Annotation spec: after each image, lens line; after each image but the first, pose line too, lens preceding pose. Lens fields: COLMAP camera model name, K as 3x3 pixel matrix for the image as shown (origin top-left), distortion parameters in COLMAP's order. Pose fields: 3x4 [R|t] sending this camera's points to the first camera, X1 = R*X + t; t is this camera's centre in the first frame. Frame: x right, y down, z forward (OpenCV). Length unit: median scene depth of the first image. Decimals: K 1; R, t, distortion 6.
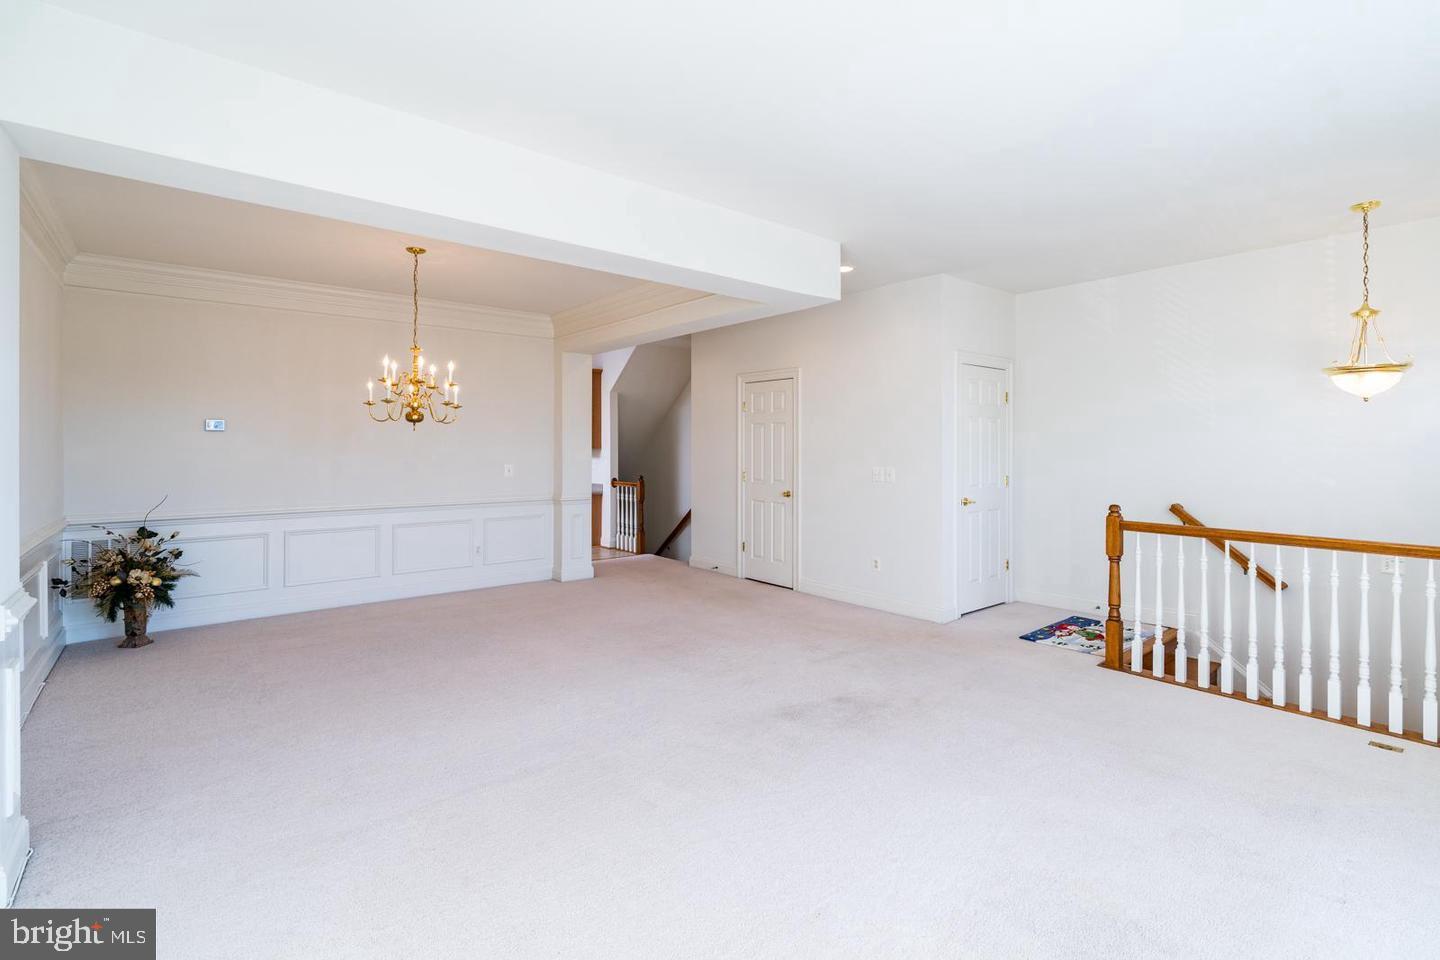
lens RADIAL K [[667.1, 0, 719.5], [0, 667.1, 435.5], [0, 0, 1]] dist [-0.001317, -0.000131]
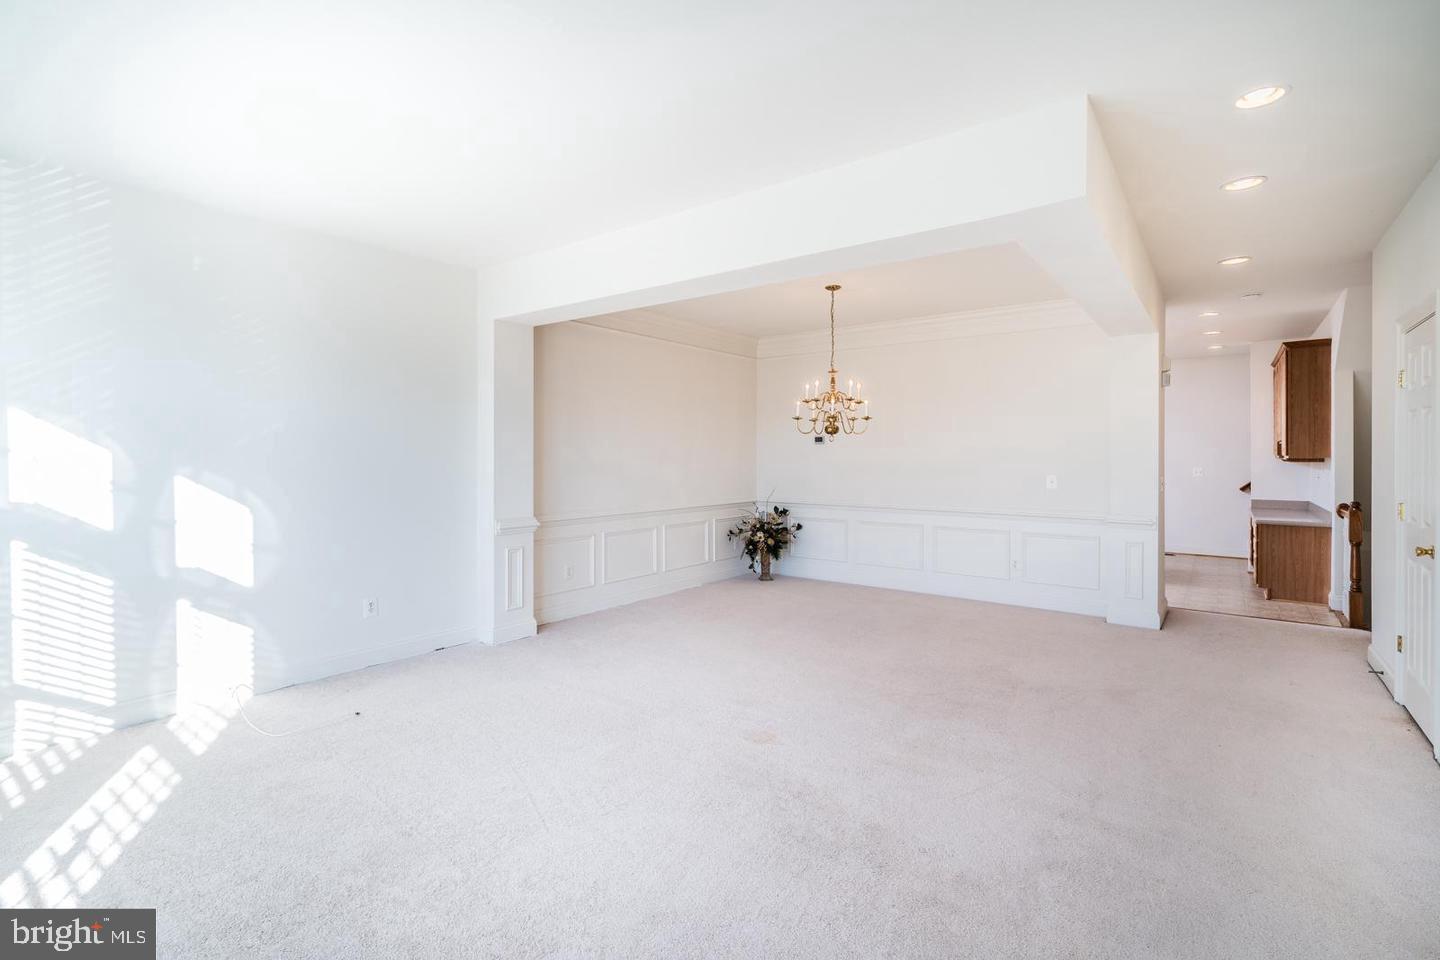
lens RADIAL K [[656.3, 0, 721.1], [0, 656.3, 455.6], [0, 0, 1]] dist [-0.000033, 0.000053]
pose [[0.235028, -0.000007, -0.971989, 0.617405], [0.016364, 0.999858, 0.003950, 0.010908], [0.971851, -0.016834, 0.234995, 0.532717]]
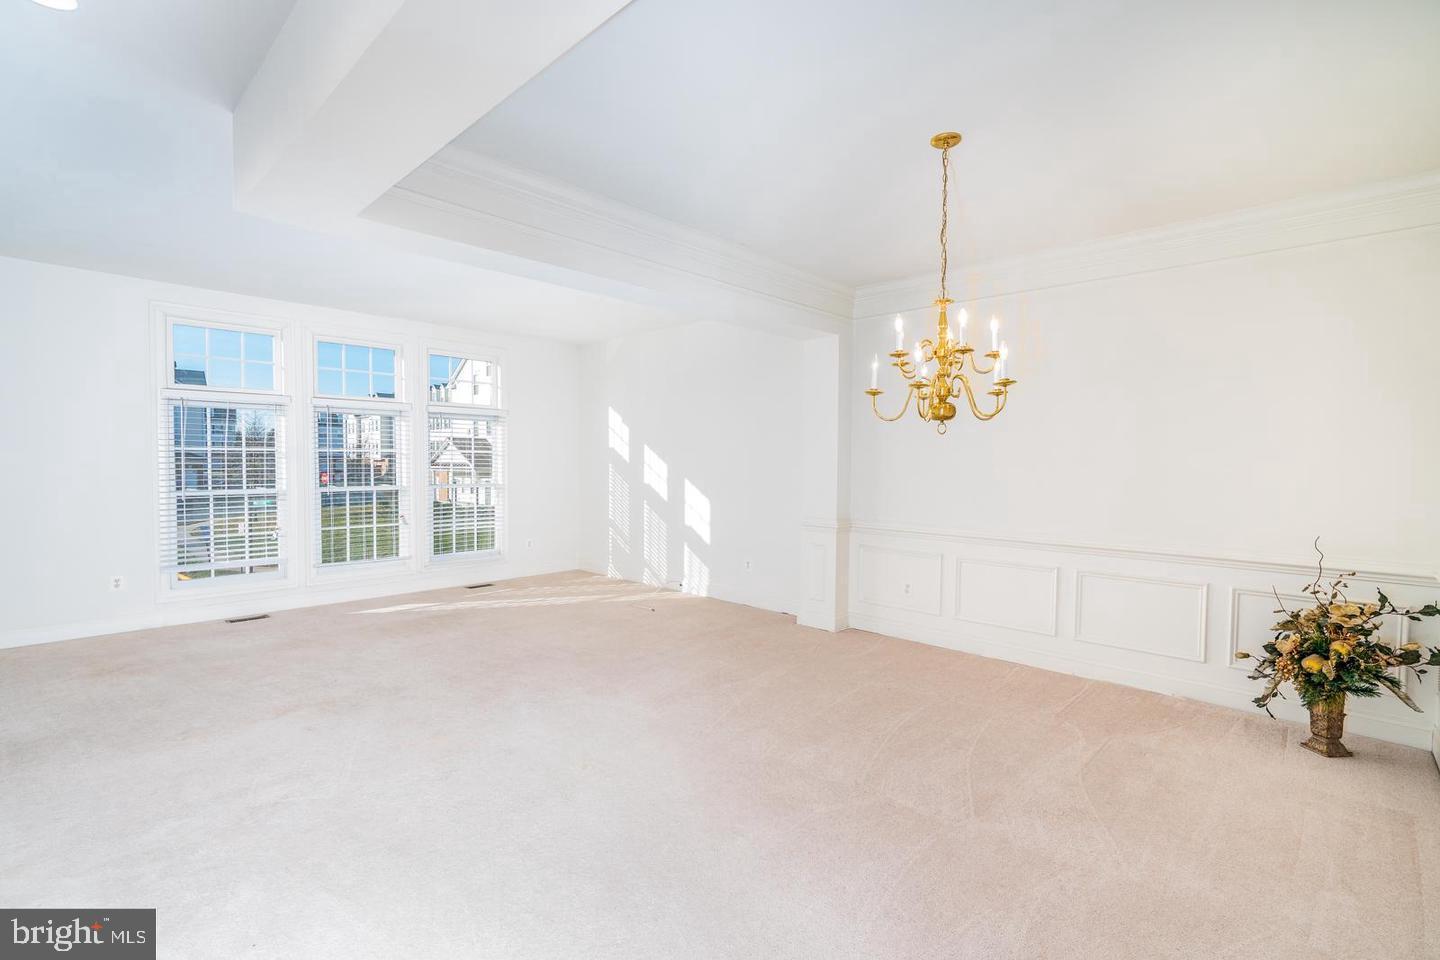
lens RADIAL K [[664.6, 0, 720.0], [0, 664.6, 480.0], [0, 0, 1]] dist [-0.012115, -0.000090]
pose [[-0.993191, -0.007045, -0.116288, -0.210295], [-0.009061, 0.999818, 0.016813, 0.021365], [0.116148, 0.017752, -0.993073, 1.529622]]
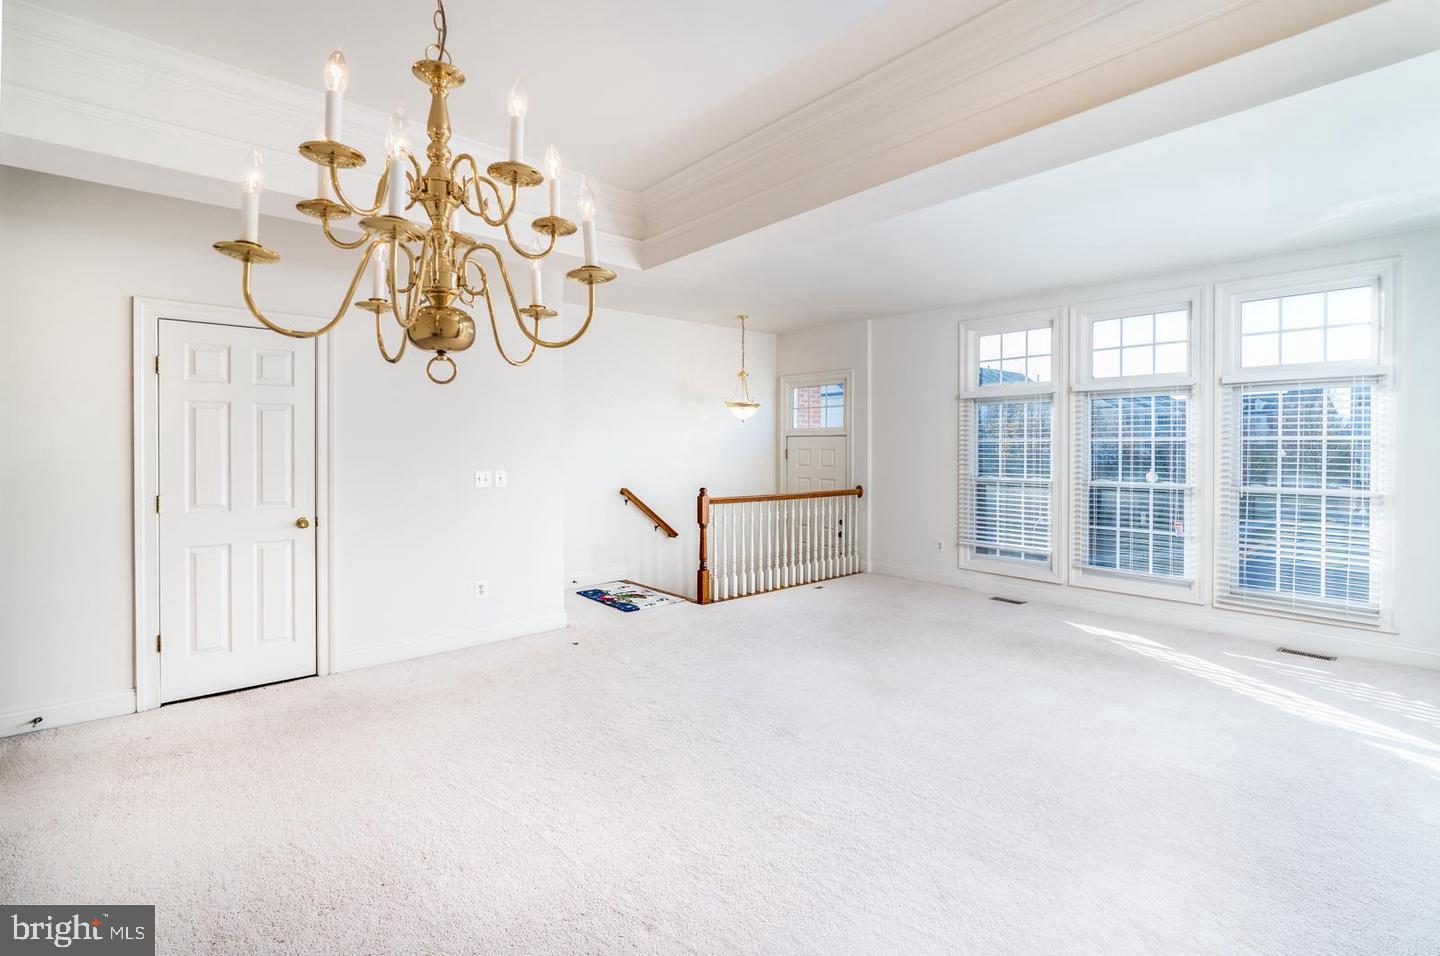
lens RADIAL K [[662.1, 0, 711.8], [0, 662.1, 453.9], [0, 0, 1]] dist [0.001067, 0.000115]
pose [[-0.007775, -0.010189, 0.999918, -0.718145], [-0.017869, 0.999790, 0.010048, 0.017074], [-0.999810, -0.017789, -0.007955, 0.895109]]
